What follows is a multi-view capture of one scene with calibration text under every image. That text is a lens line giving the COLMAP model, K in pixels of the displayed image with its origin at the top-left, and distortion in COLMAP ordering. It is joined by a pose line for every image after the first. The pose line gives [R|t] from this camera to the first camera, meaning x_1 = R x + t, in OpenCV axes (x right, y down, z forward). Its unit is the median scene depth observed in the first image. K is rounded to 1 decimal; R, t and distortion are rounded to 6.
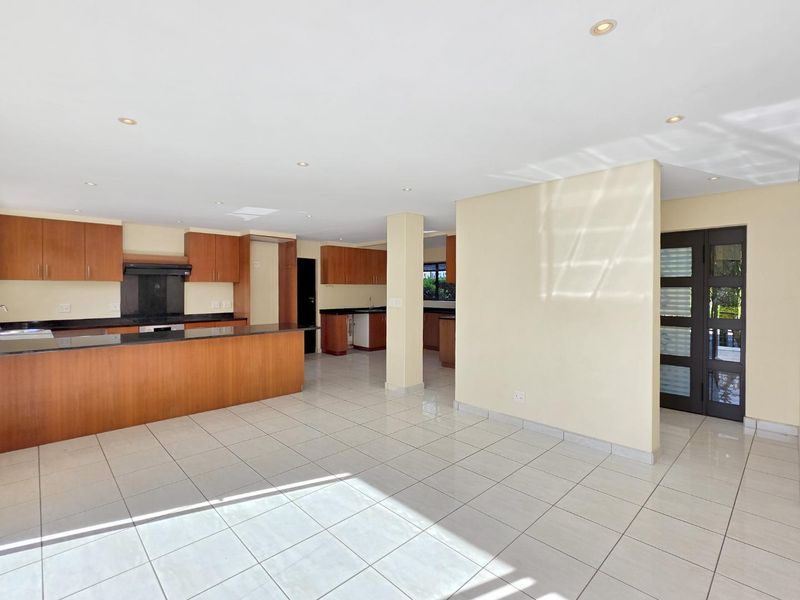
lens RADIAL K [[379.8, 0, 383.5], [0, 379.8, 290.5], [0, 0, 1]] dist [-0.000901, -0.000496]
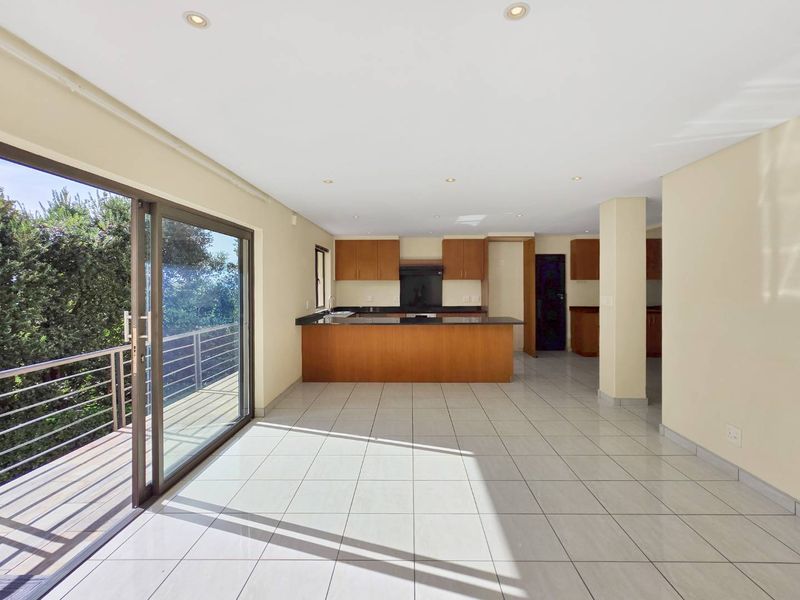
lens RADIAL K [[377.2, 0, 411.6], [0, 377.2, 283.9], [0, 0, 1]] dist [0.003815, 0.000098]
pose [[0.725771, -0.004561, -0.687921, 0.262076], [0.000628, 0.999982, -0.005968, -0.002050], [0.687936, 0.003900, 0.725761, 0.036611]]
